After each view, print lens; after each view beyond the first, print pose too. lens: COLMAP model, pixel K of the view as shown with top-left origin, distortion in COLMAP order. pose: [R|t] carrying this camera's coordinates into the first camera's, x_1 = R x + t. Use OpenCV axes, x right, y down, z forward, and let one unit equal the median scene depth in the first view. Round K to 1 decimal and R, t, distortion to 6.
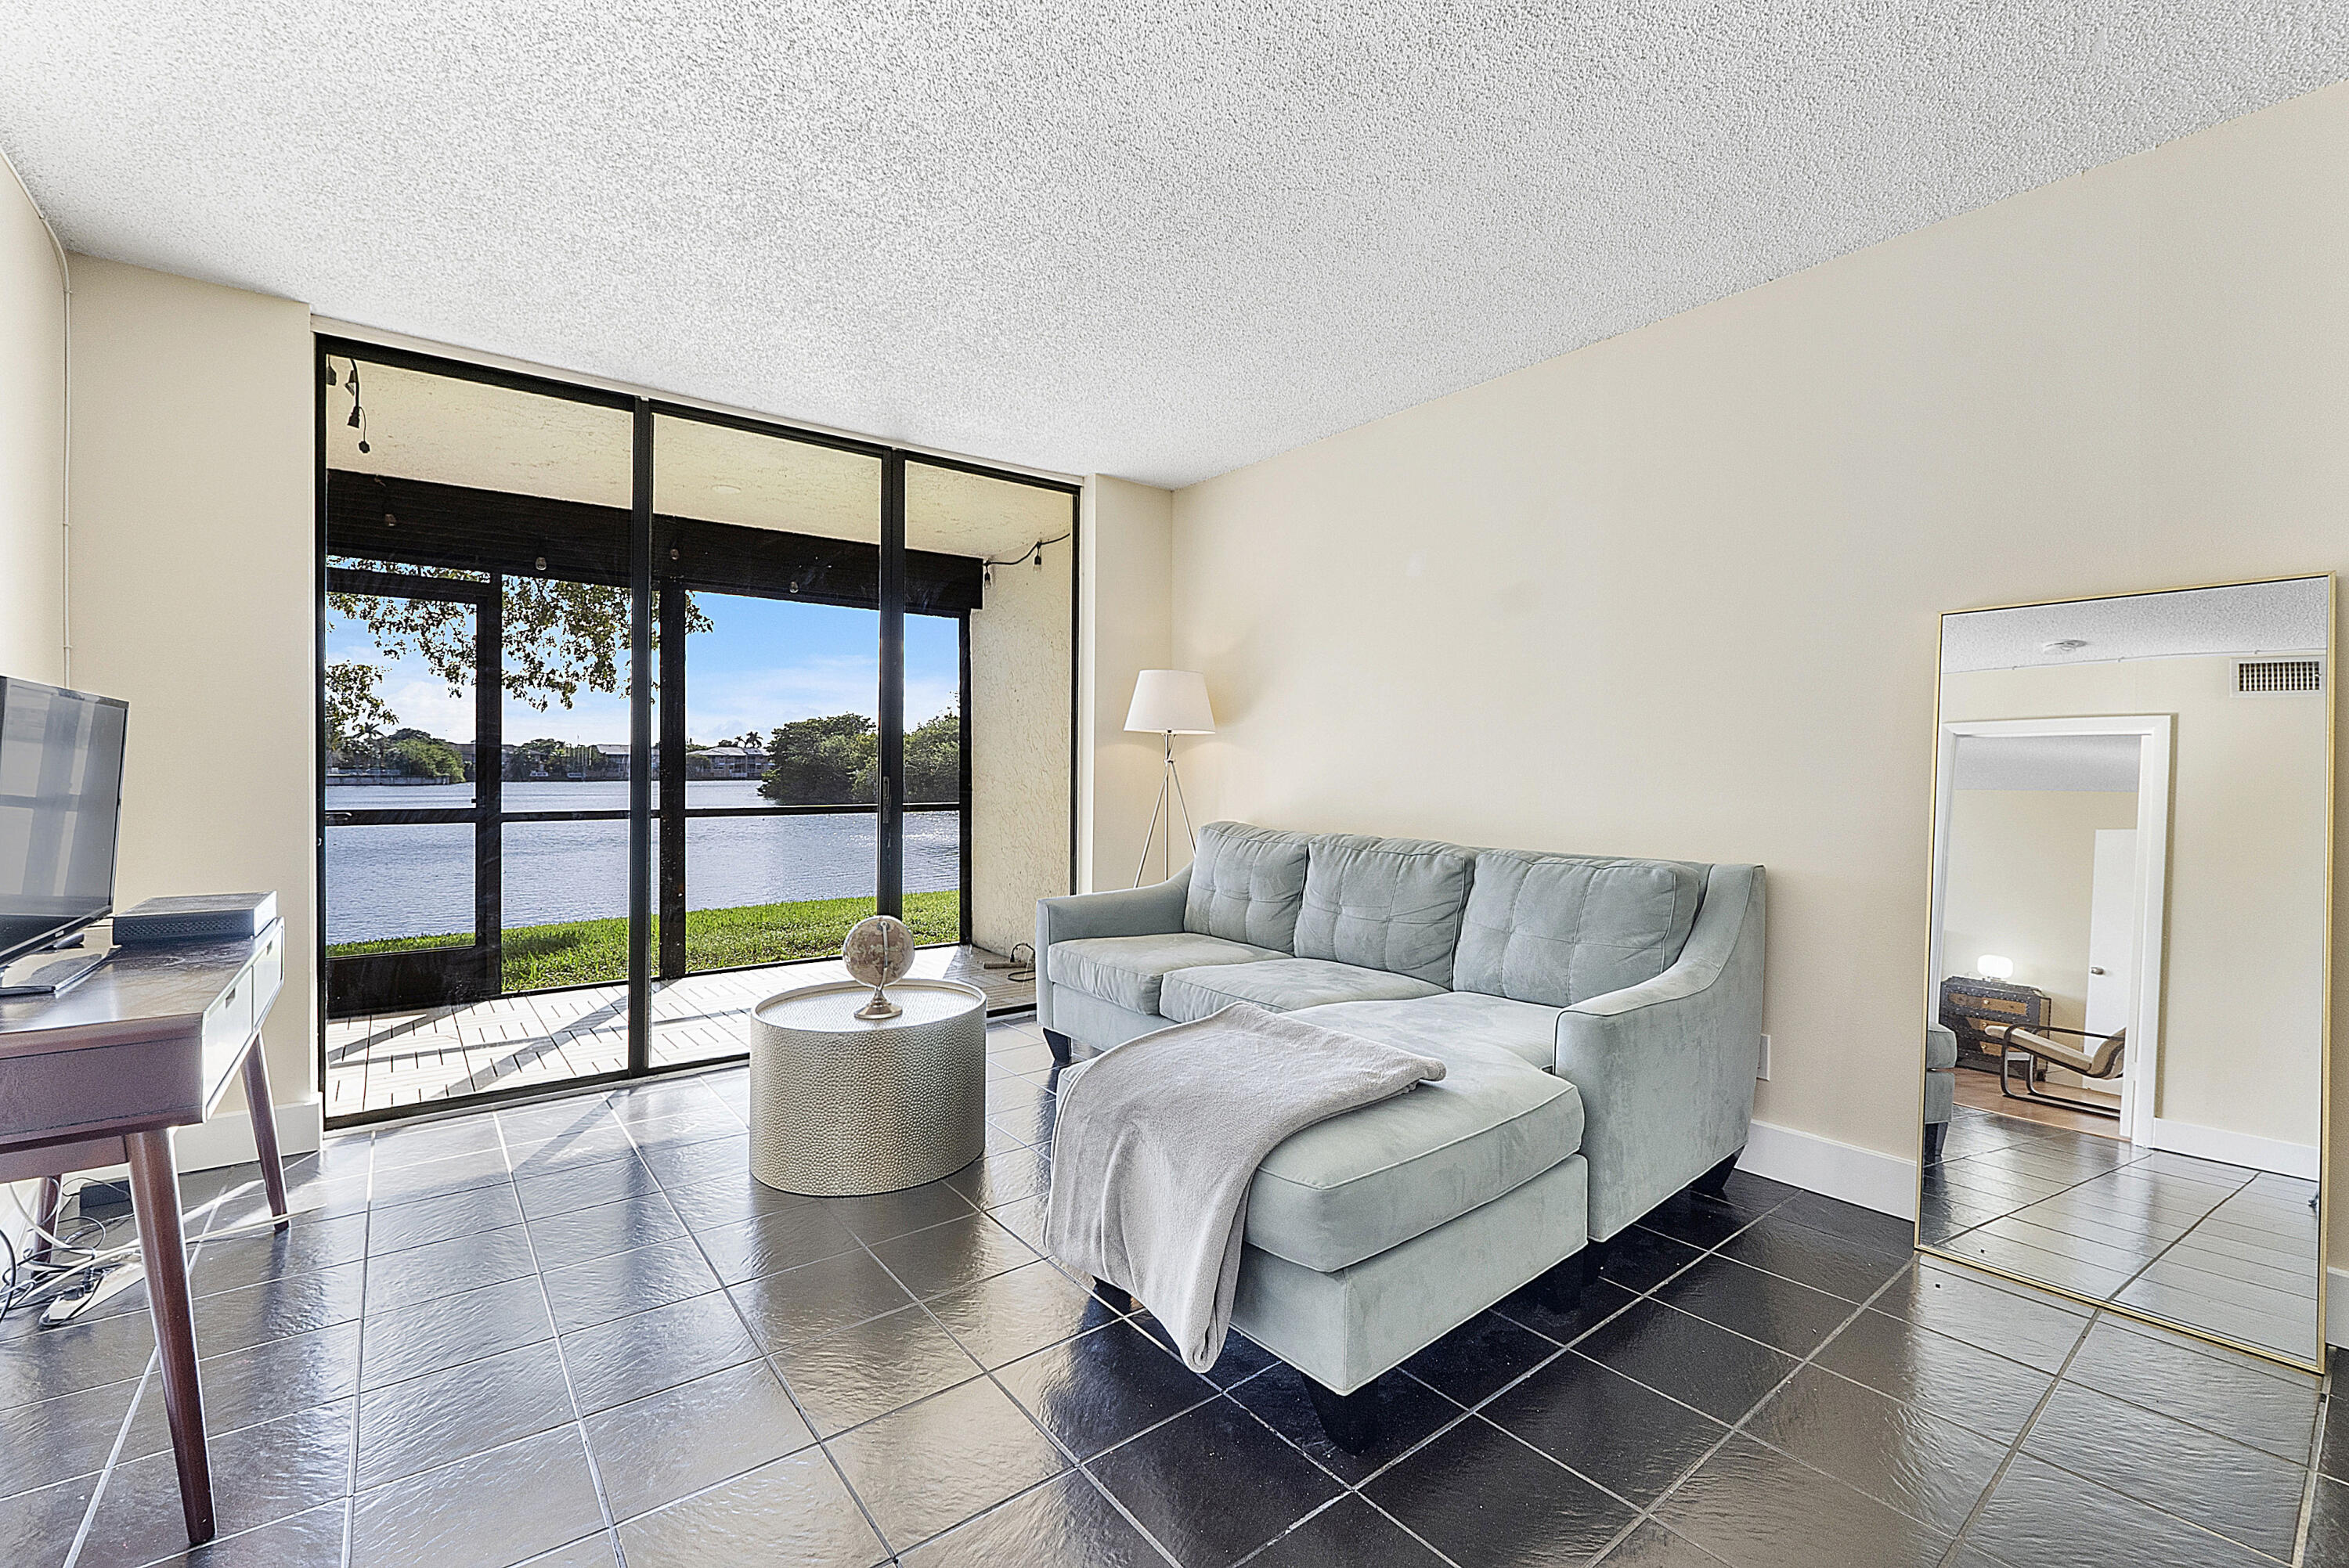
lens RADIAL K [[997.0, 0, 1174.5], [0, 997.0, 784.0], [0, 0, 1]] dist [0.011222, -0.006081]
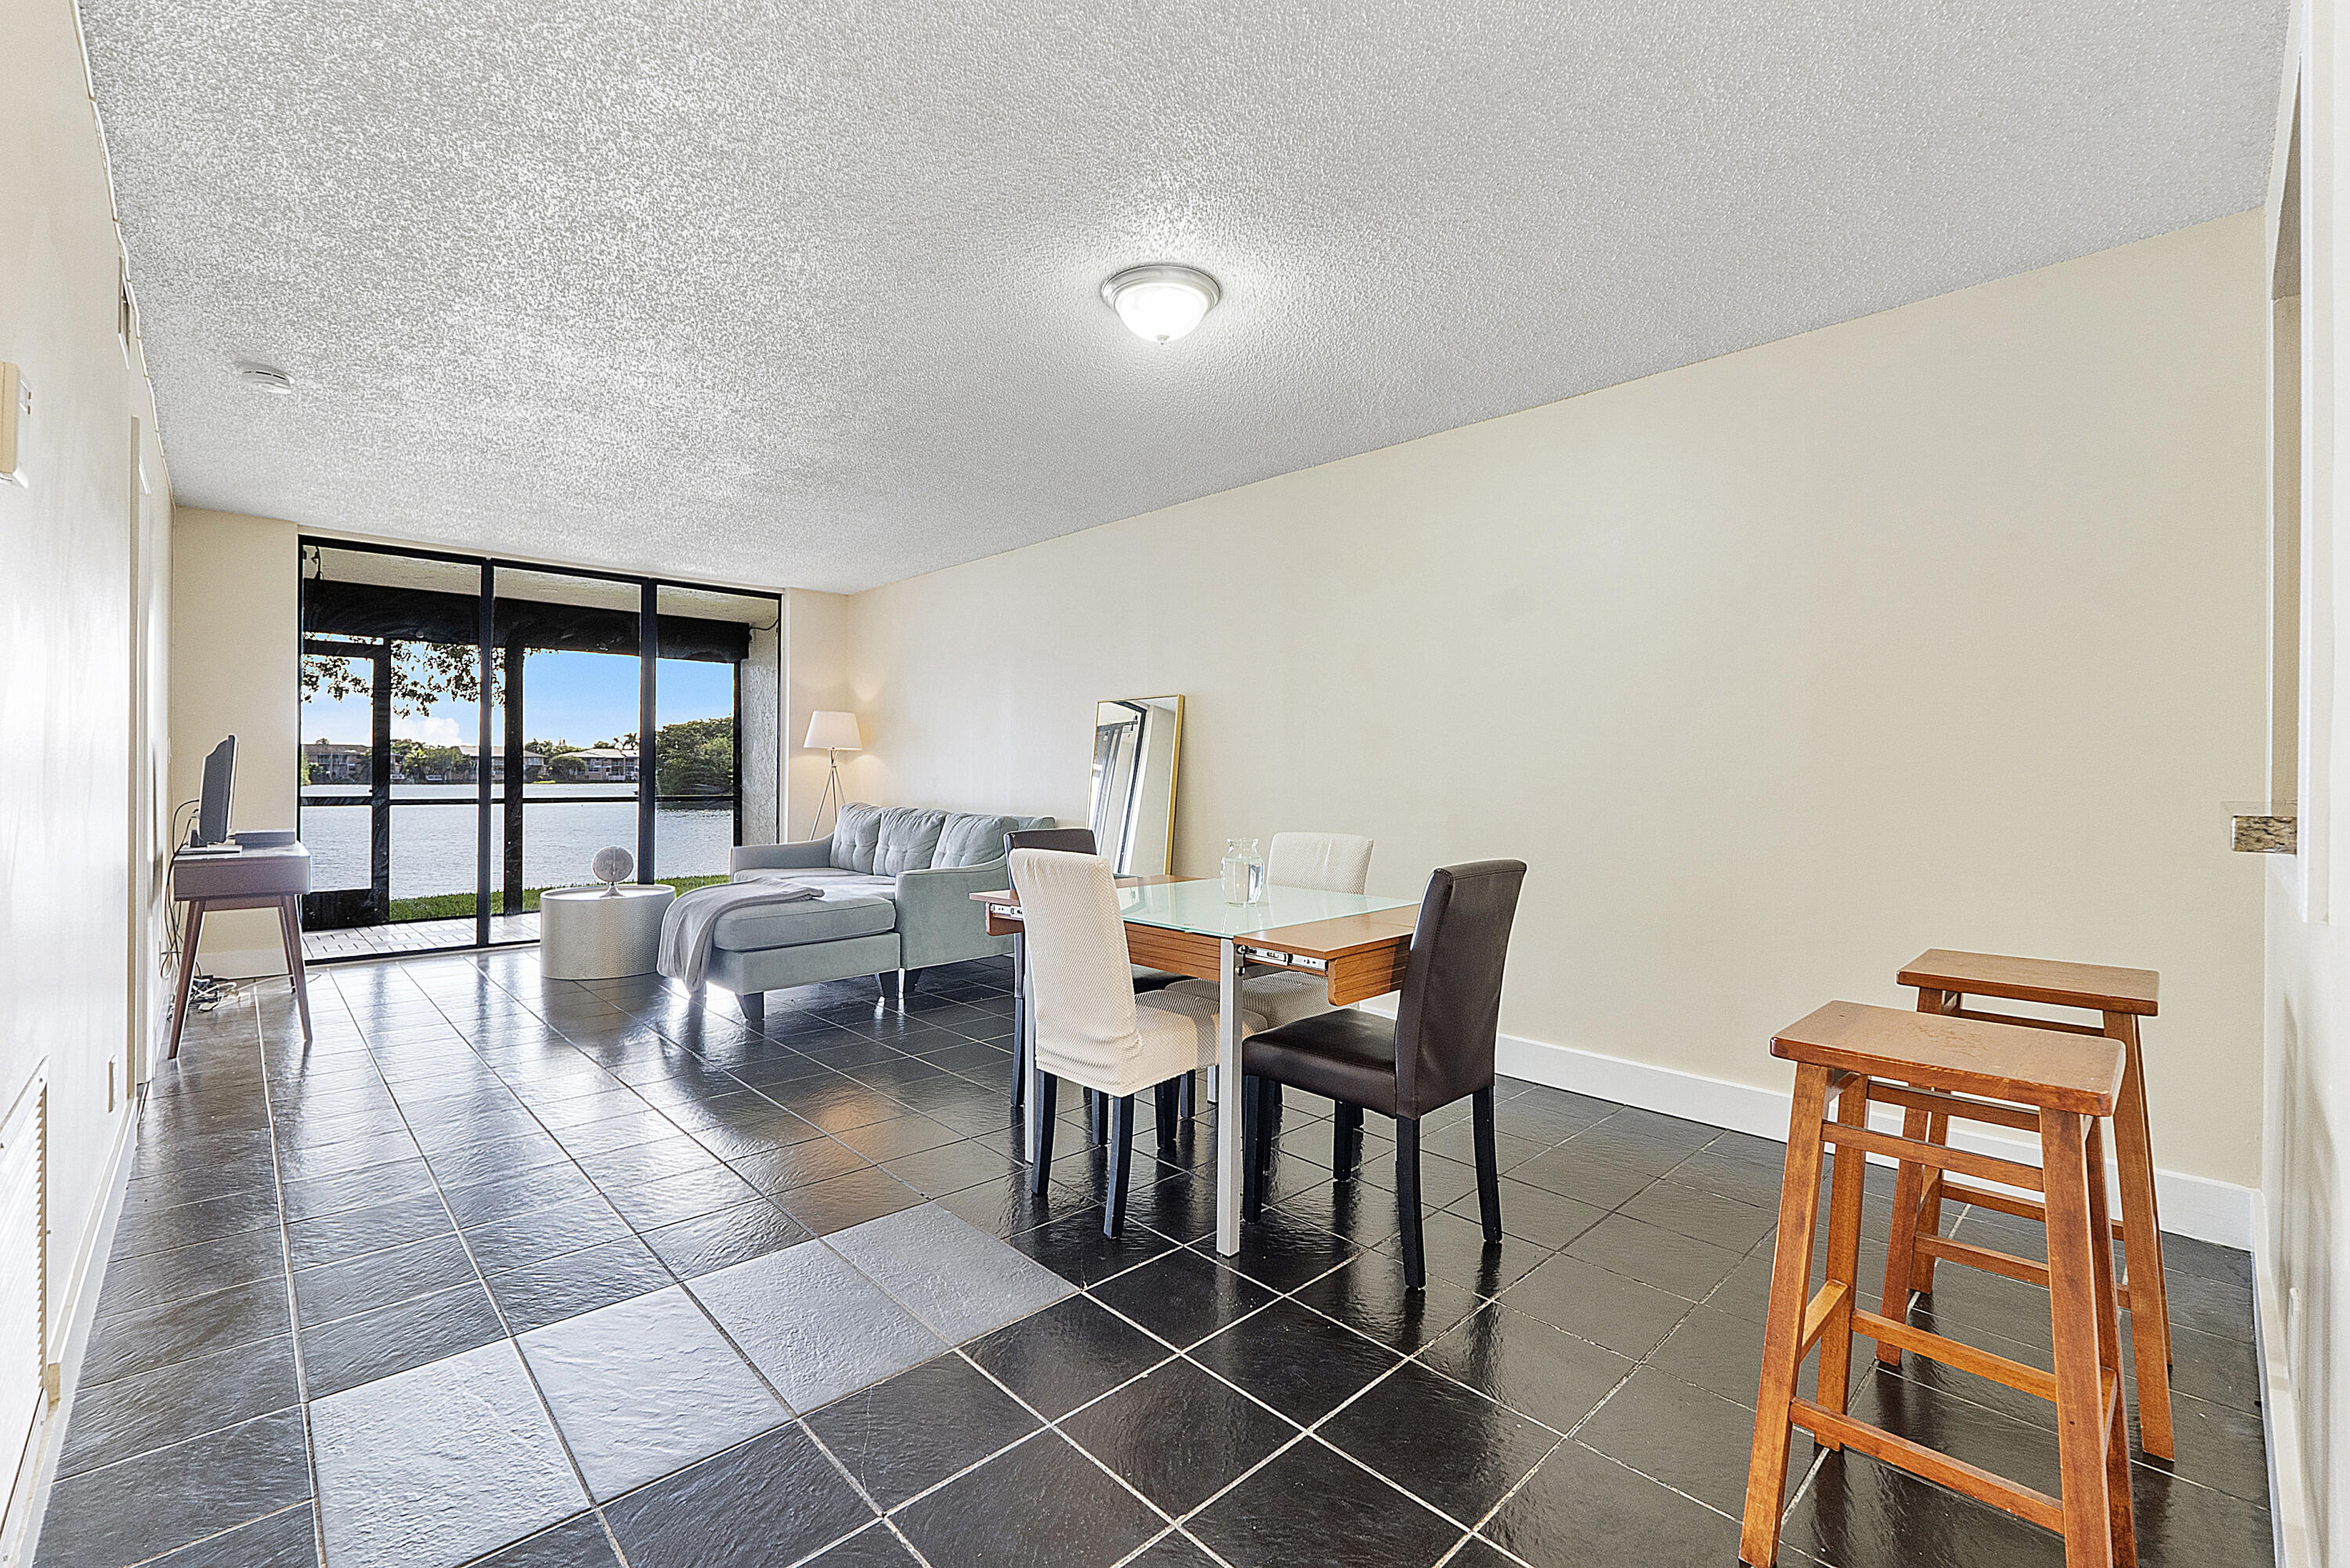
lens RADIAL K [[997.5, 0, 1175.0], [0, 997.5, 784.0], [0, 0, 1]] dist [0.011222, -0.006081]
pose [[0.995212, 0.002764, 0.097702, 0.349931], [-0.002299, 0.999986, -0.004864, 0.010706], [-0.097714, 0.004616, 0.995204, -0.605670]]
